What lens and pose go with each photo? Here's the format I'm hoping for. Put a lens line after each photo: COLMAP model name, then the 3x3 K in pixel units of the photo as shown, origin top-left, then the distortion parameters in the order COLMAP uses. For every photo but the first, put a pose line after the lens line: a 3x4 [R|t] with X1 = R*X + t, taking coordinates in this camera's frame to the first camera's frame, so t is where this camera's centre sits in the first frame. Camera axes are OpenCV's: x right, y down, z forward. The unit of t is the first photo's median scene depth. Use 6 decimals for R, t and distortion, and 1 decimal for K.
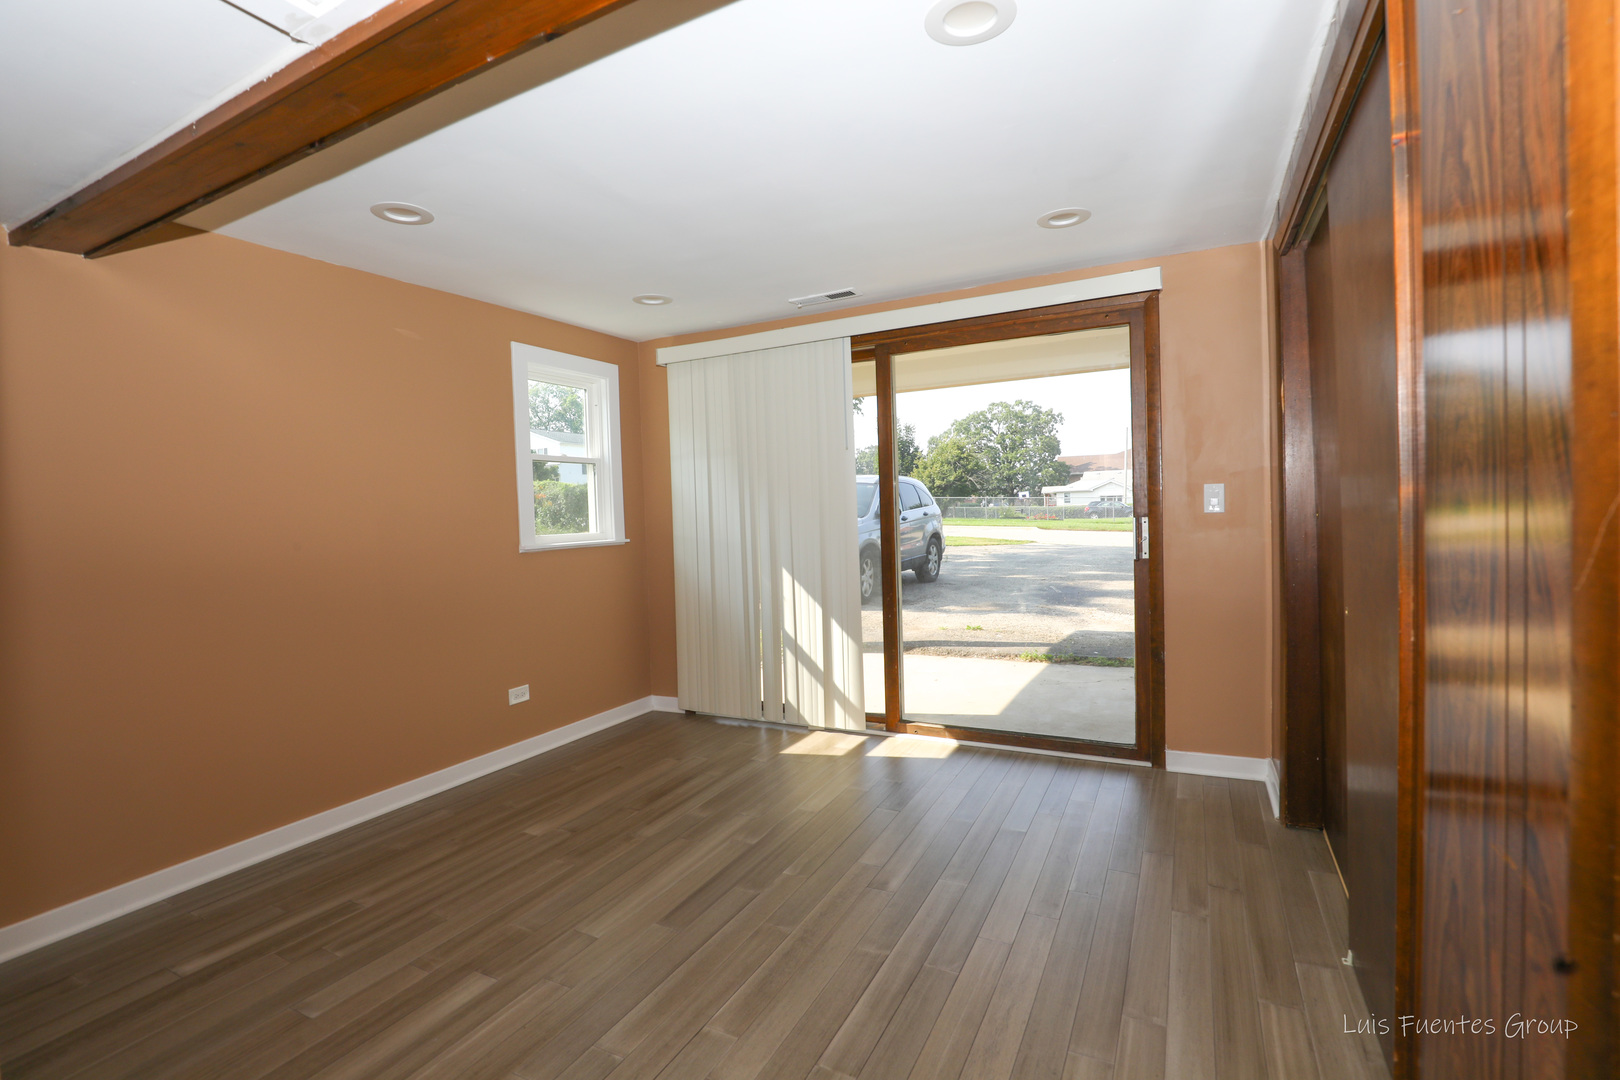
lens RADIAL K [[739.0, 0, 813.1], [0, 739.0, 528.9], [0, 0, 1]] dist [-0.022729, 0.000433]
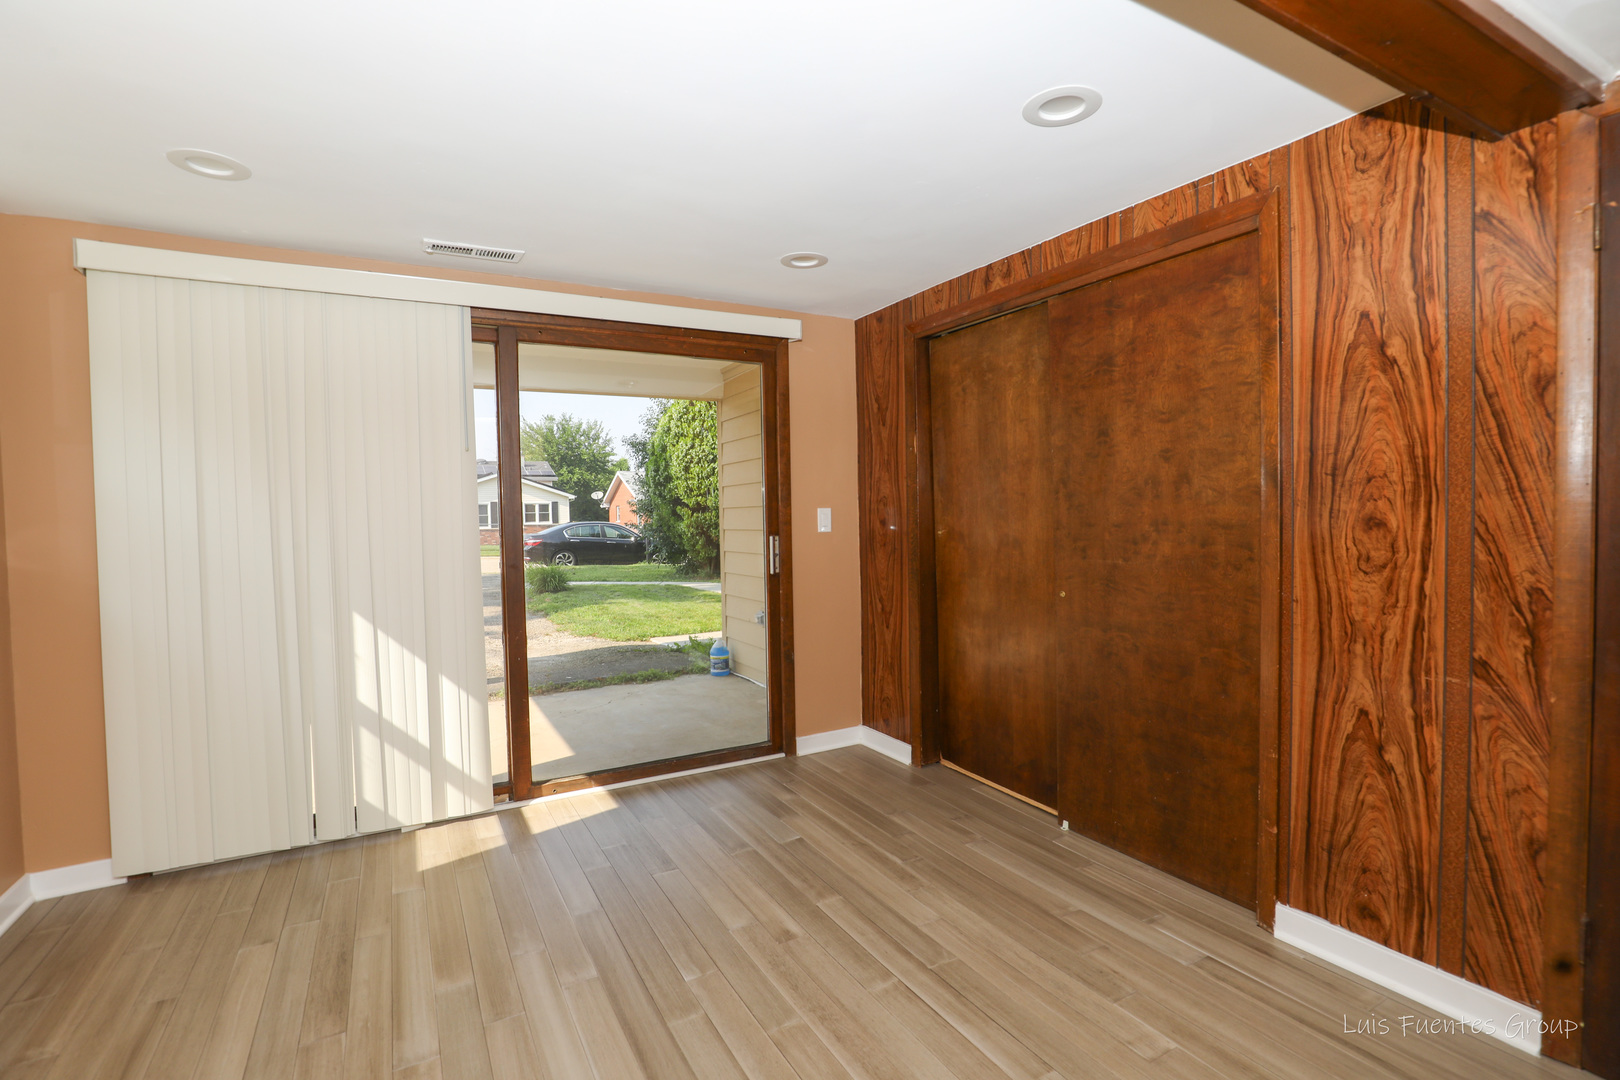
lens RADIAL K [[739.0, 0, 807.3], [0, 739.0, 548.7], [0, 0, 1]] dist [-0.022729, 0.000433]
pose [[0.563354, -0.017279, 0.826035, -0.393865], [0.024307, 0.999695, 0.004335, -0.000975], [-0.825858, 0.017637, 0.563602, 0.277443]]
